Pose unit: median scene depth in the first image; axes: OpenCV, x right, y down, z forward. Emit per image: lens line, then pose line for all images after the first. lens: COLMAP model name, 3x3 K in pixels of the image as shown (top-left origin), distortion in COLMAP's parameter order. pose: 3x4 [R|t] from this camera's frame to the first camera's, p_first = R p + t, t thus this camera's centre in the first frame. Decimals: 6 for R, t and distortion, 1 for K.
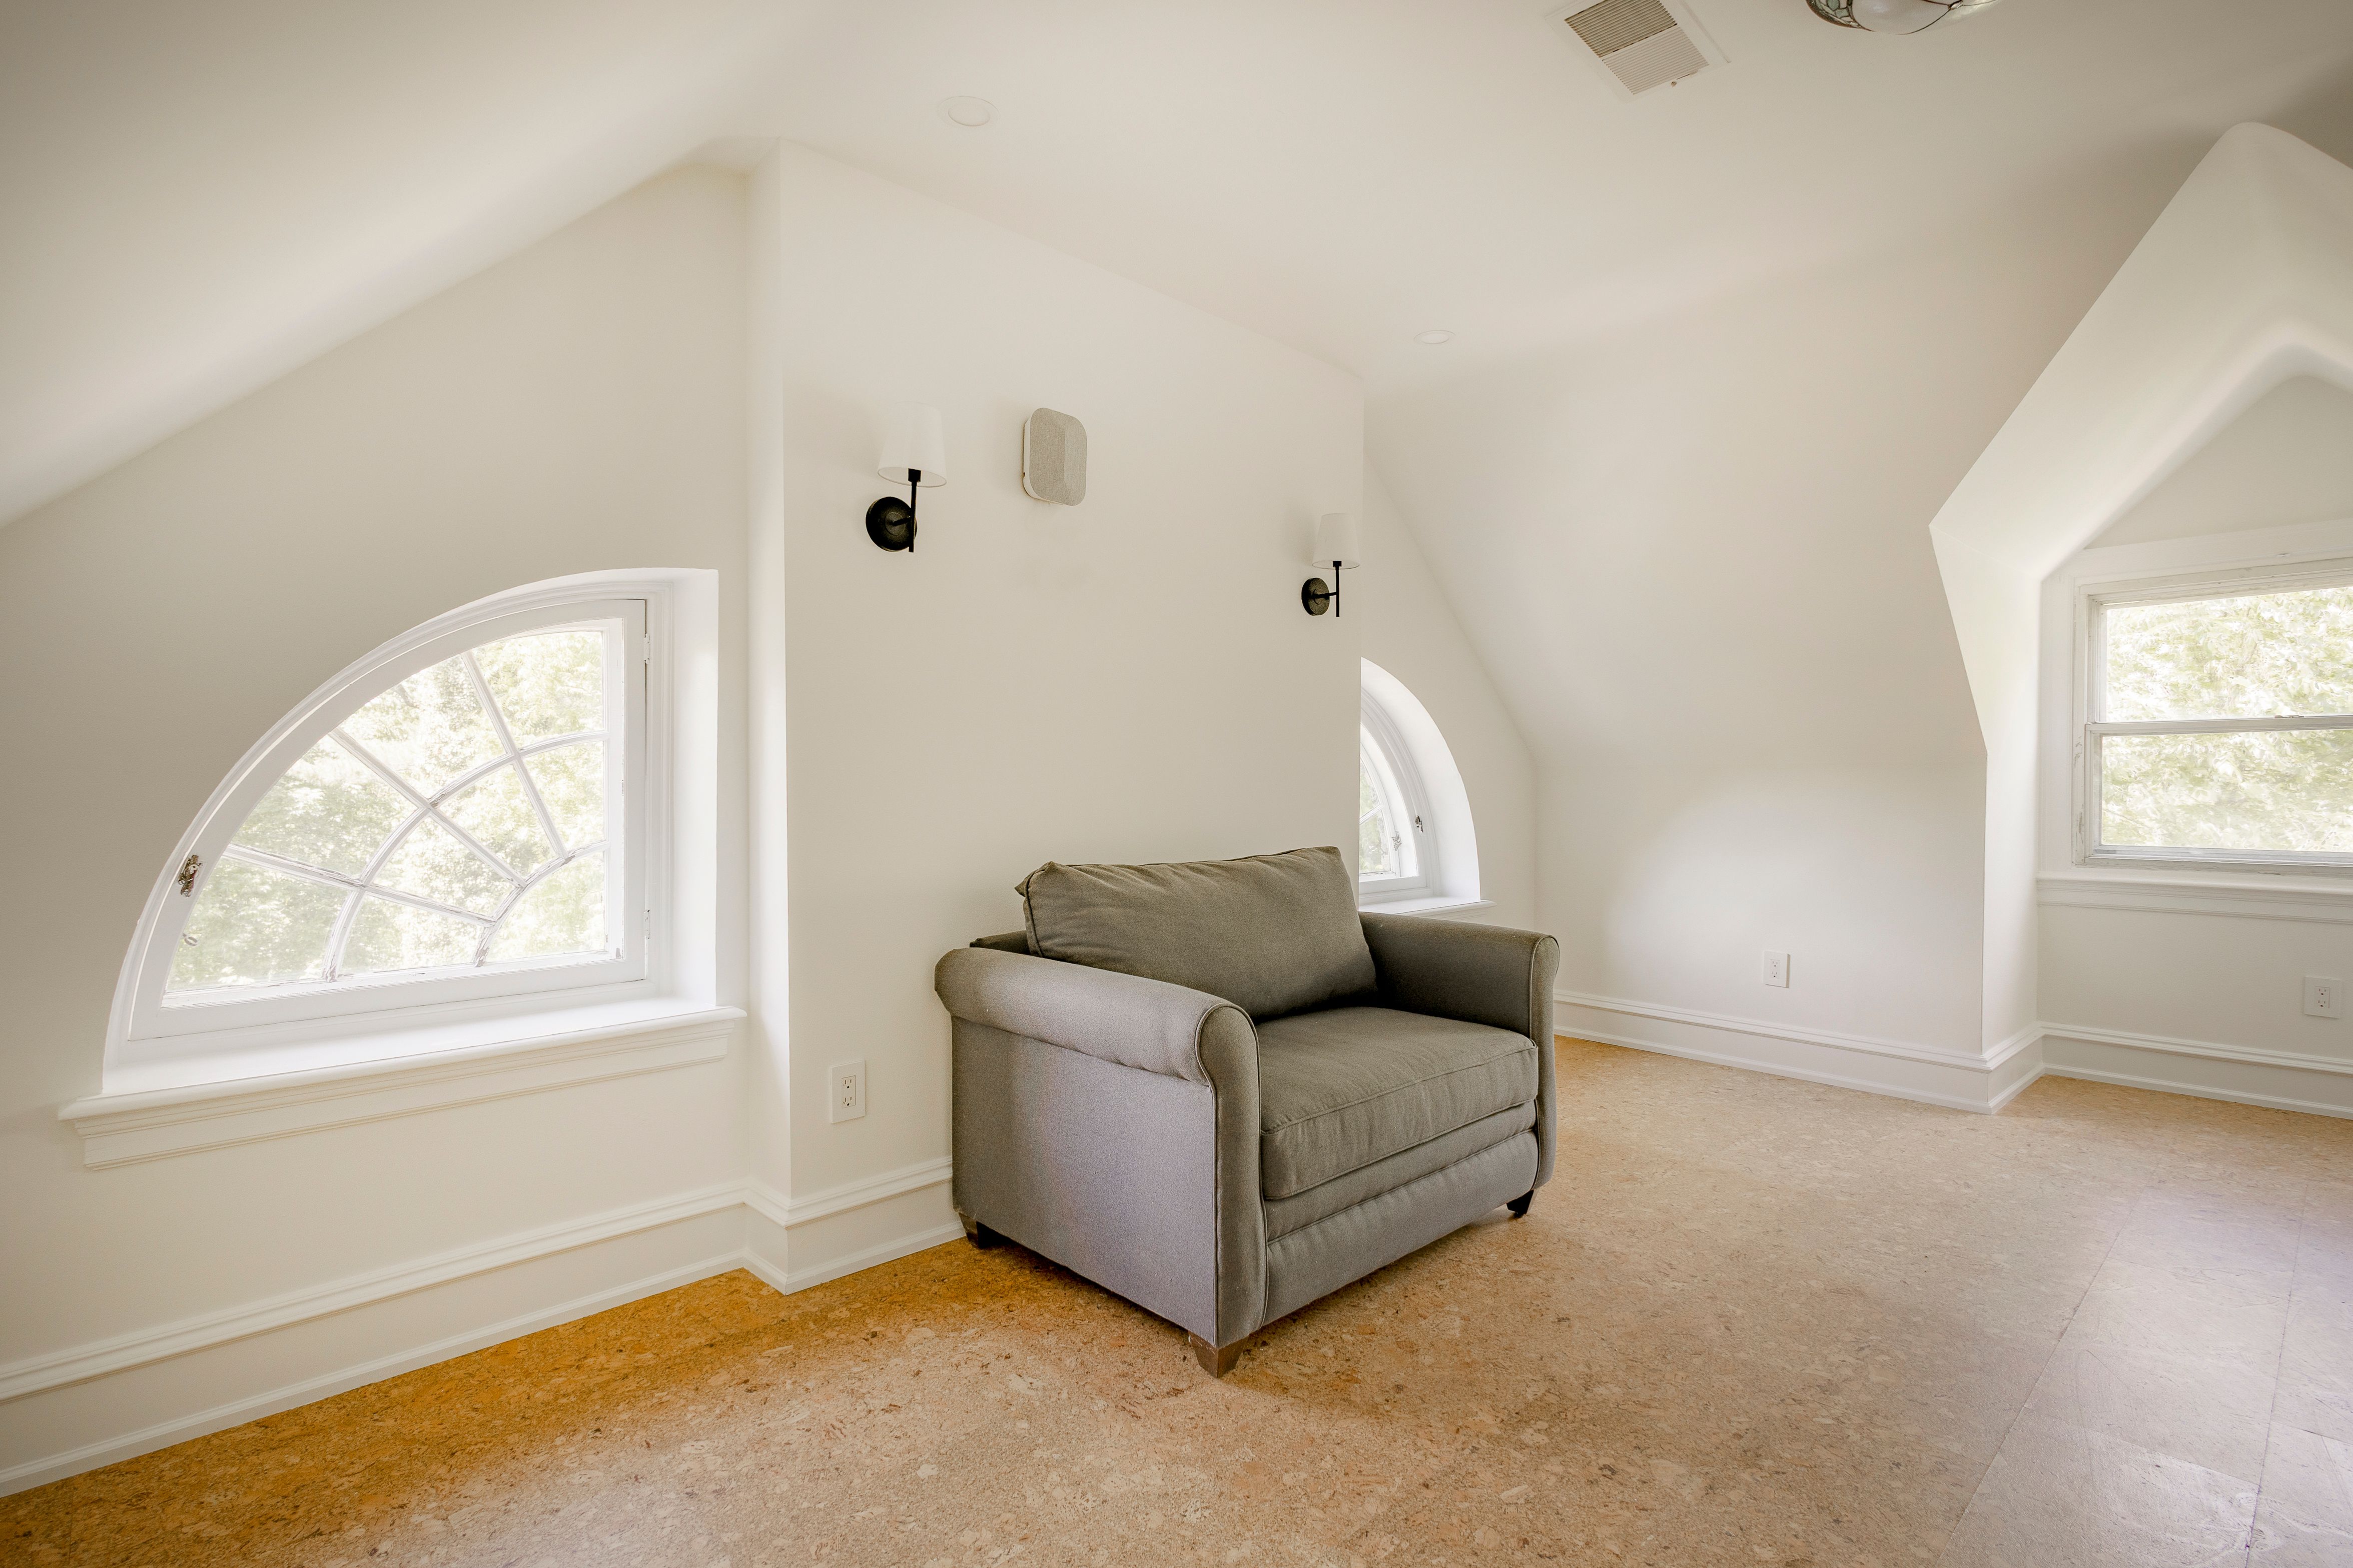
lens RADIAL K [[1079.6, 0, 1163.0], [0, 1079.6, 779.9], [0, 0, 1]] dist [0.002834, 0.000494]
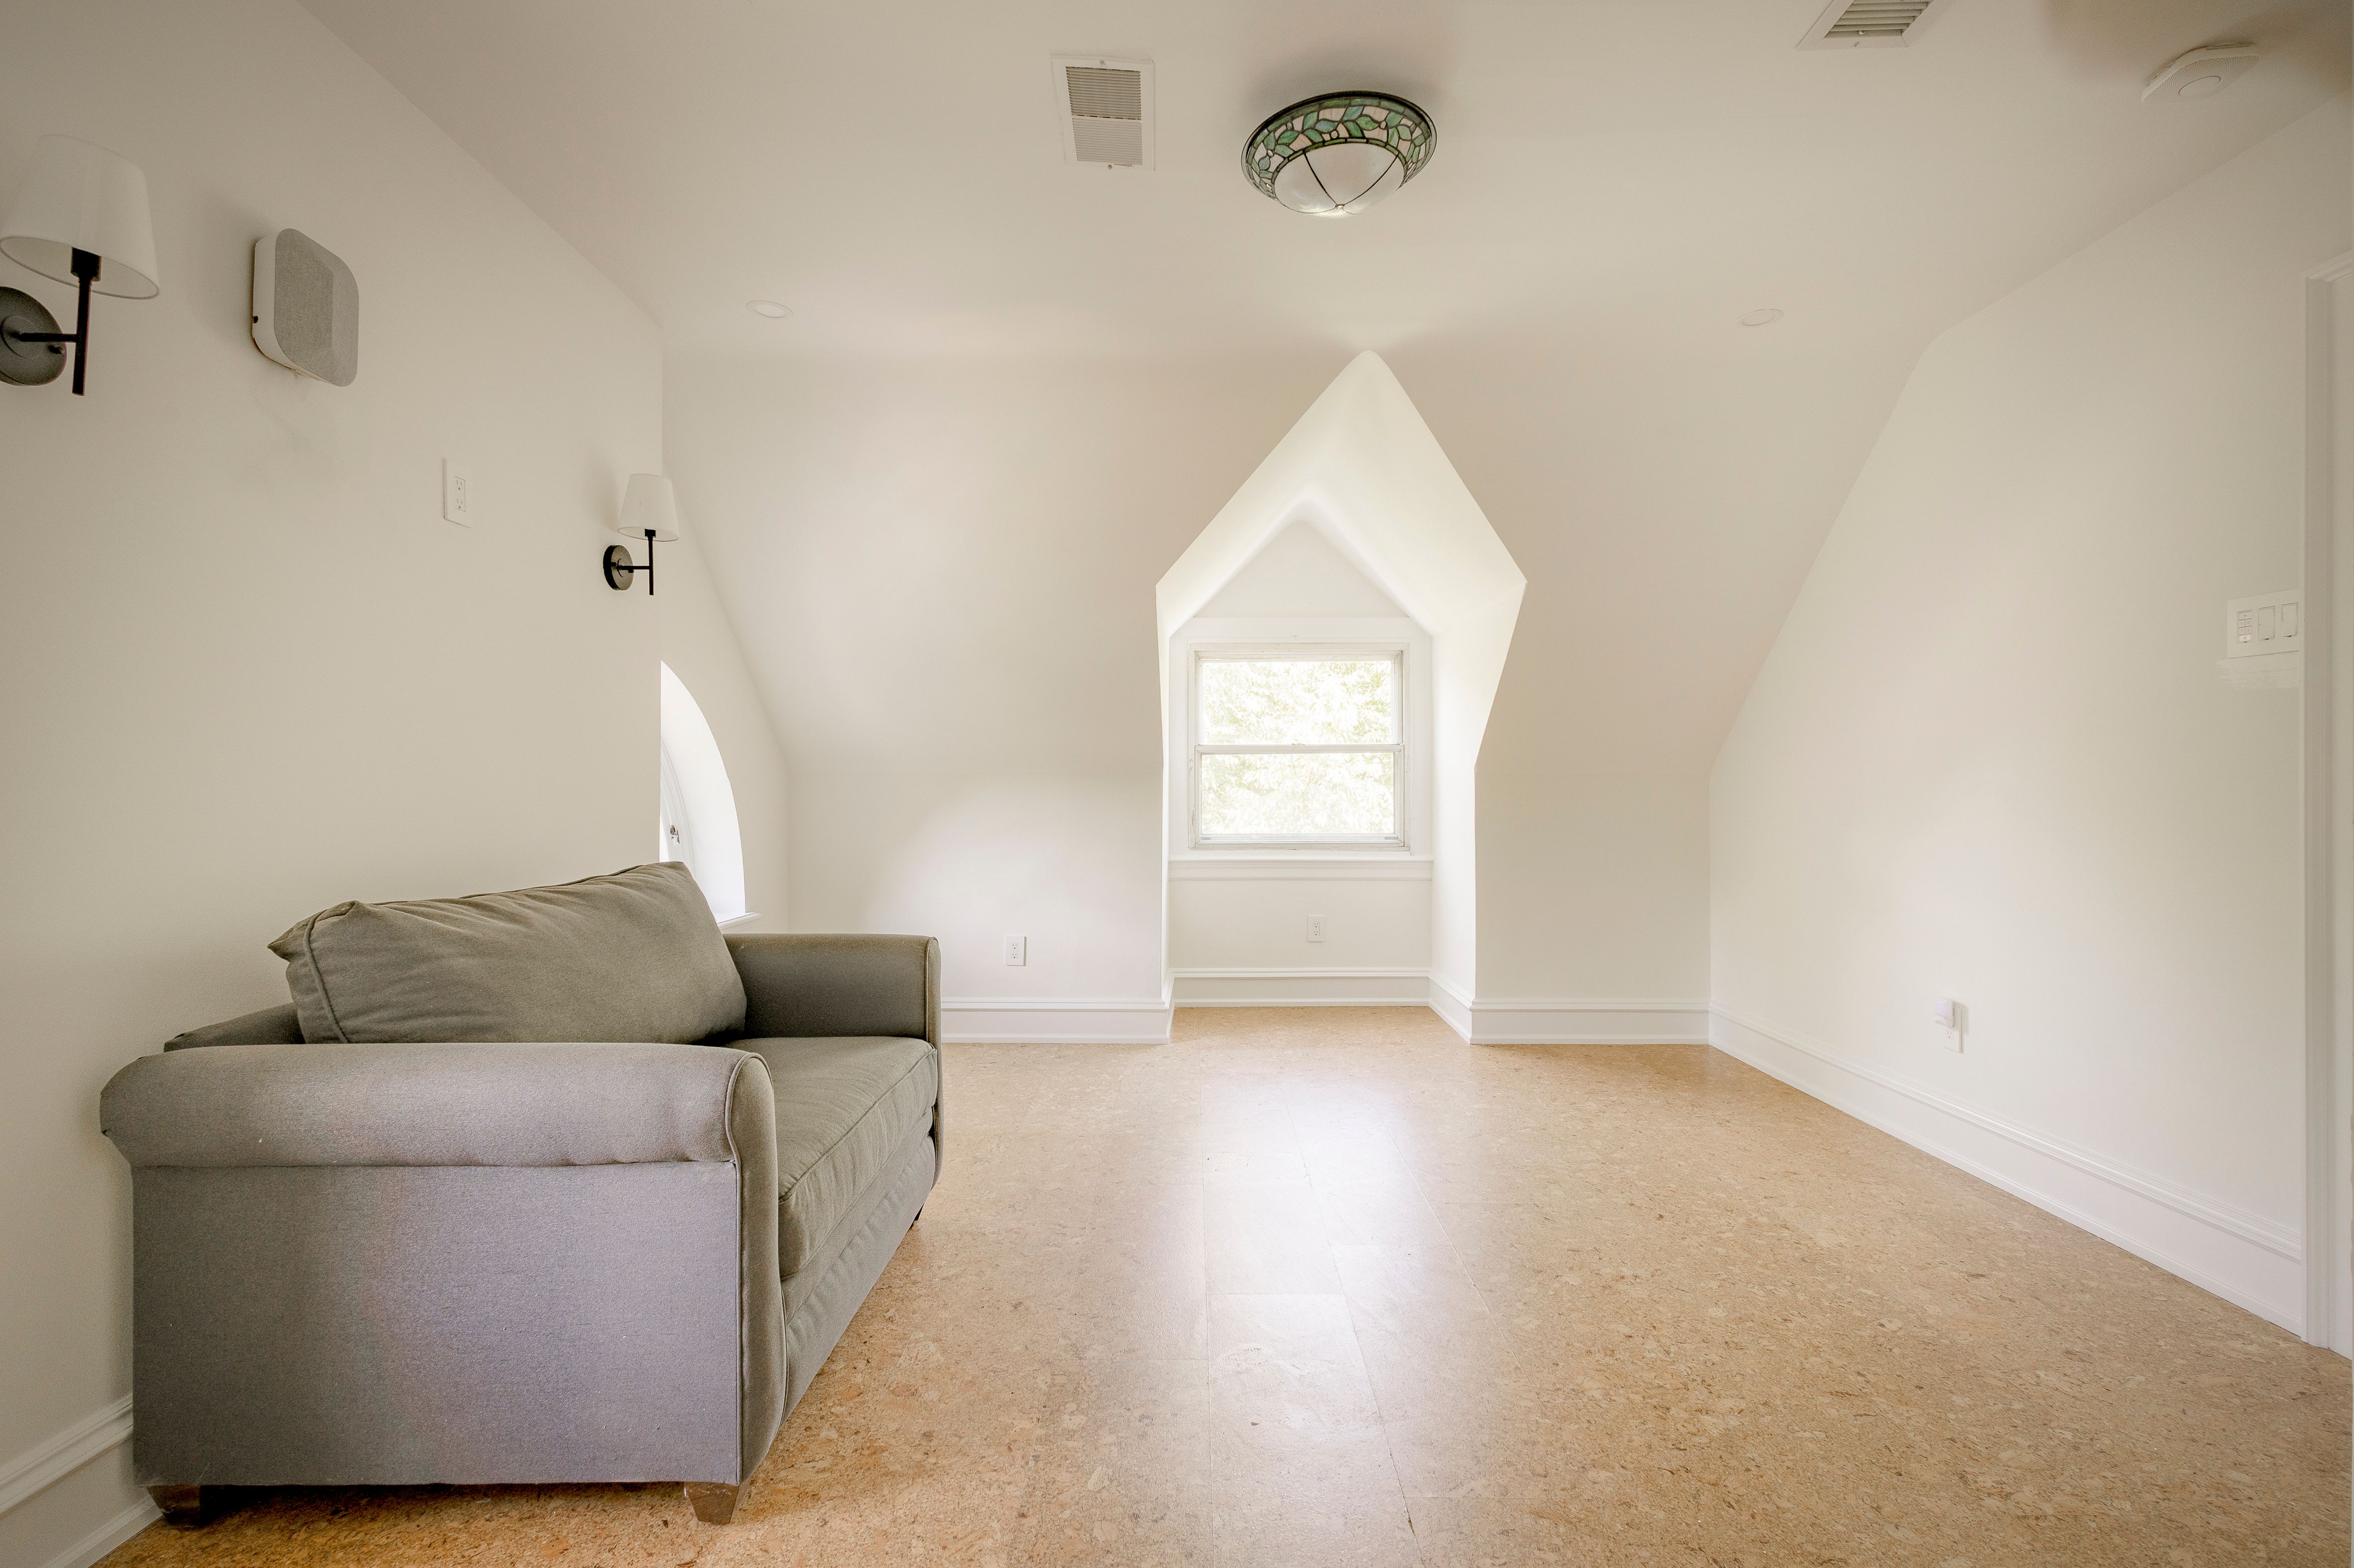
lens RADIAL K [[1065.4, 0, 1174.1], [0, 1065.4, 772.6], [0, 0, 1]] dist [0.000460, -0.000174]
pose [[0.685093, 0.011433, 0.728366, -0.243946], [-0.000265, 0.999881, -0.015445, 0.005289], [-0.728456, 0.010389, 0.685014, 0.166382]]
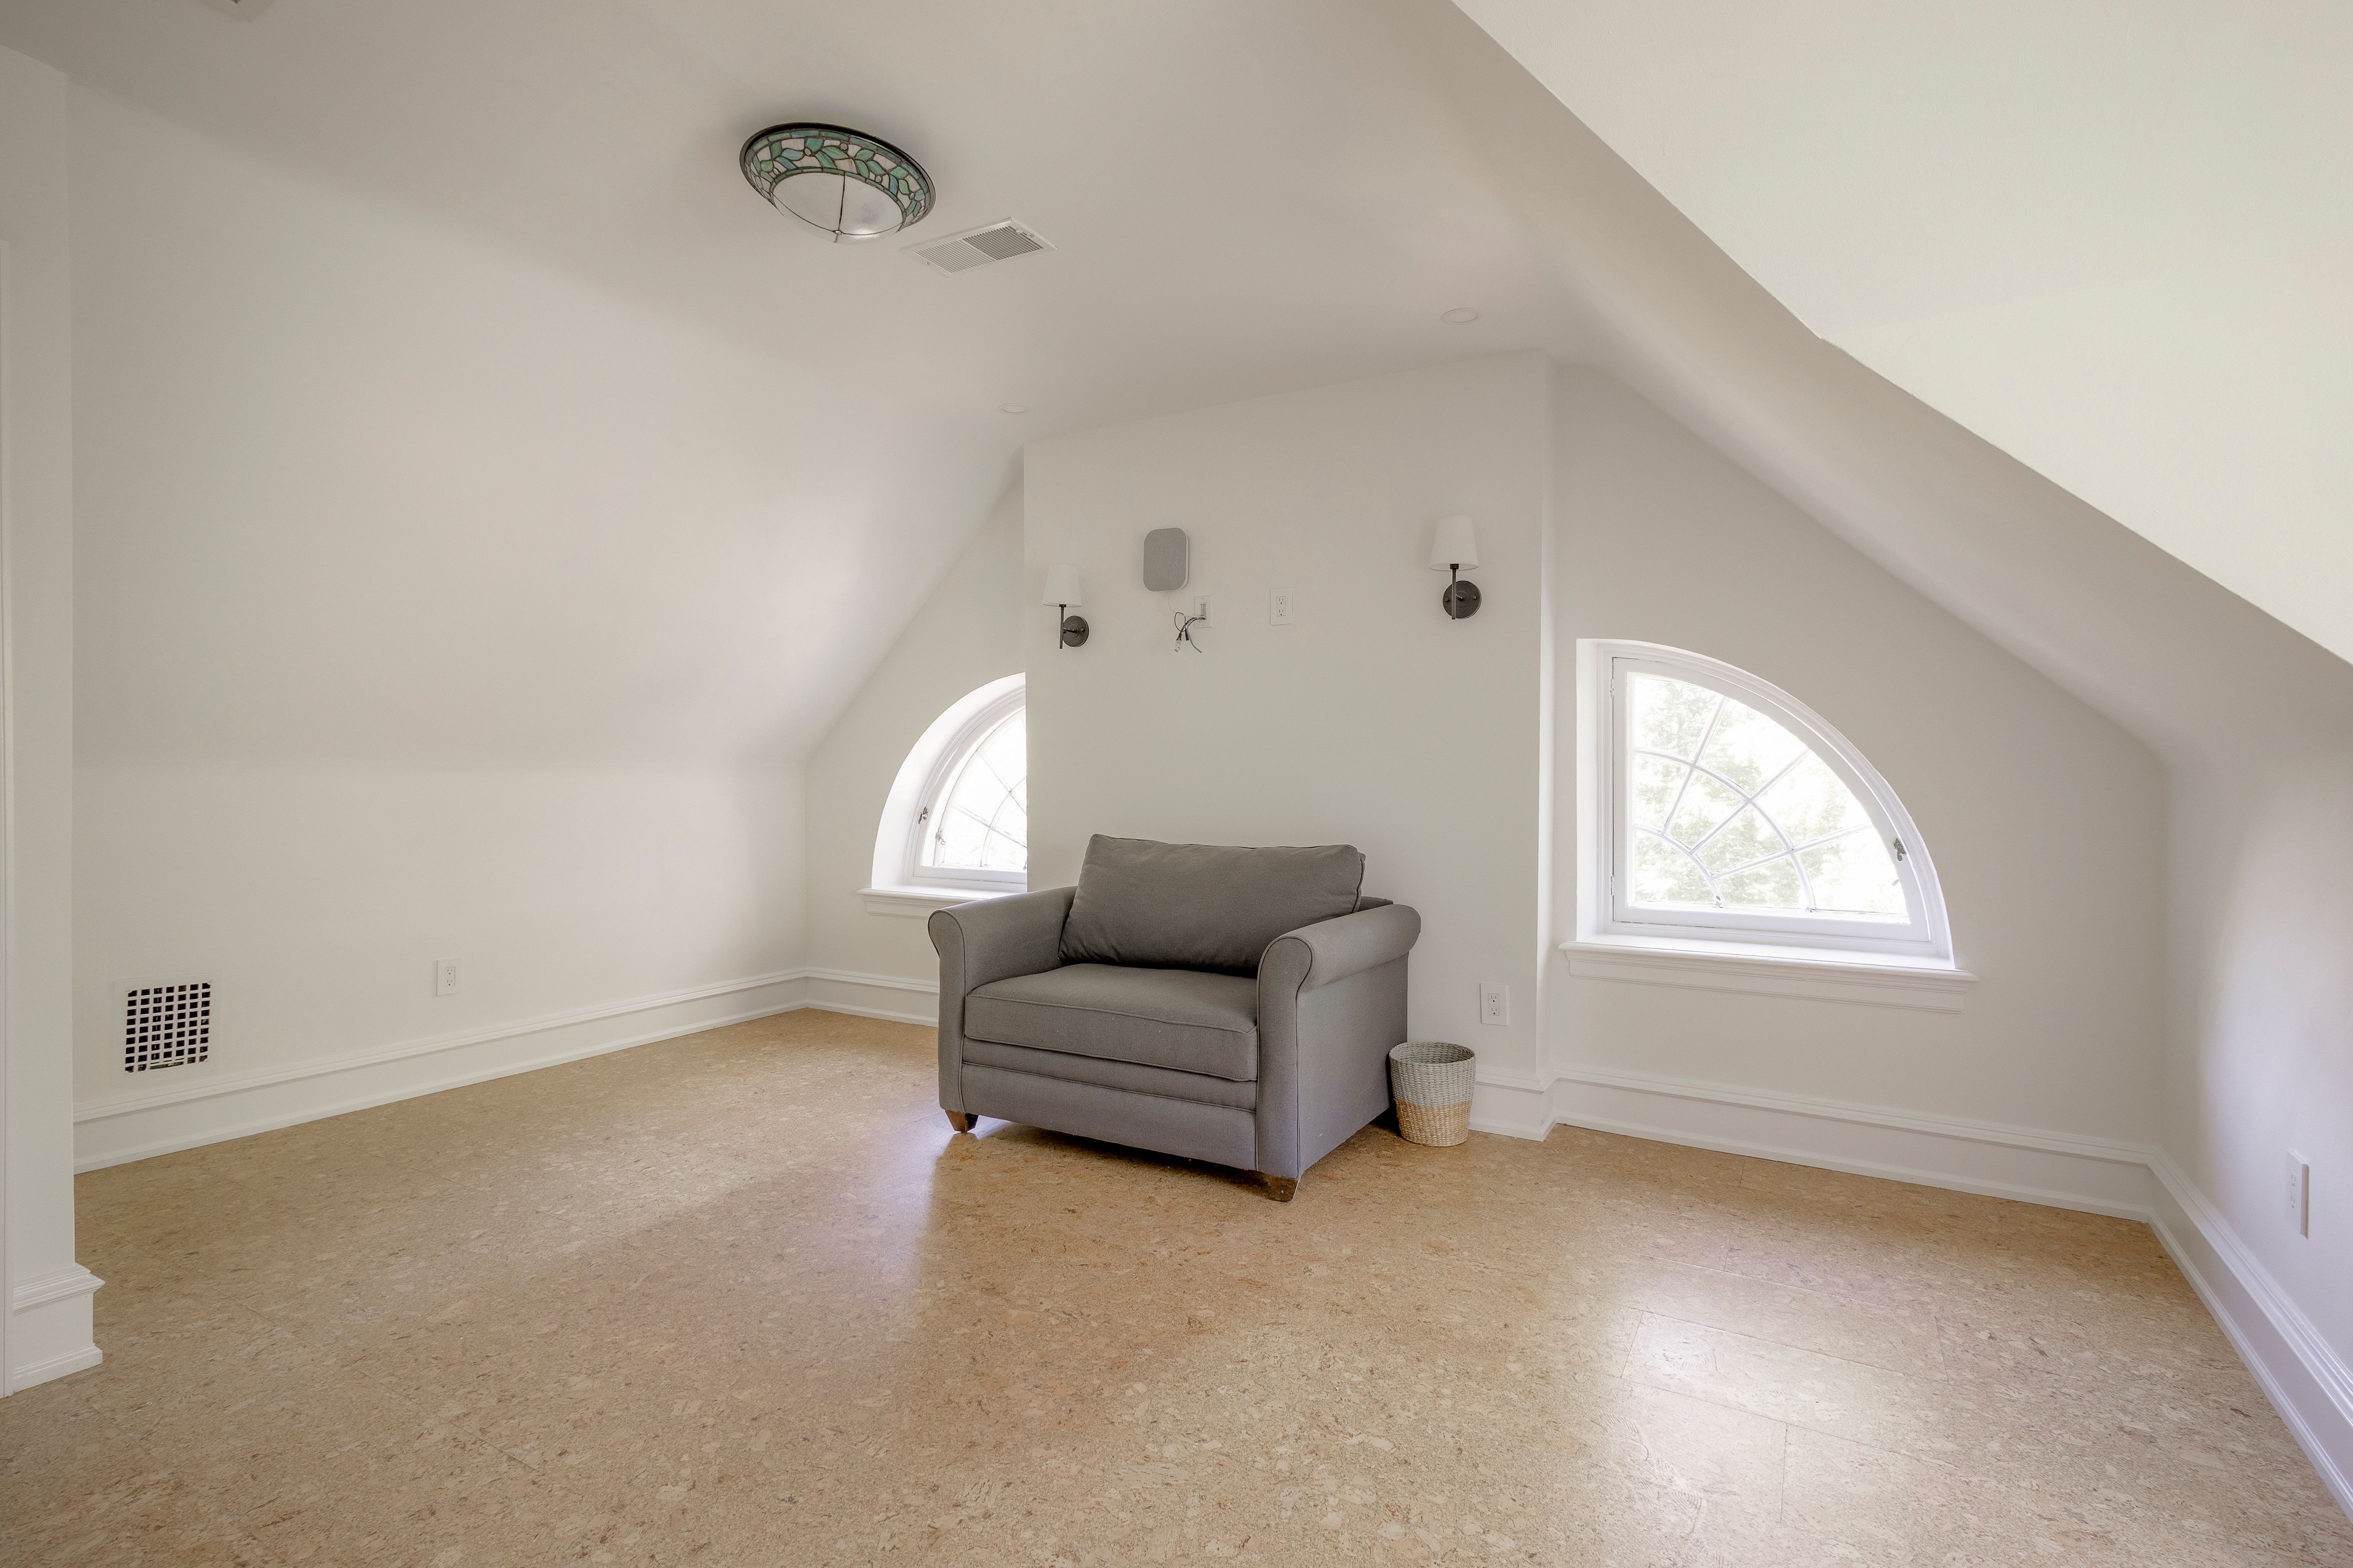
lens RADIAL K [[1115.1, 0, 1241.0], [0, 1115.1, 781.9], [0, 0, 1]] dist [0.002100, 0.000281]
pose [[0.328577, 0.012313, -0.944397, 1.475165], [-0.006417, 0.999921, 0.010804, -0.017002], [0.944455, 0.002510, 0.328630, 0.670504]]
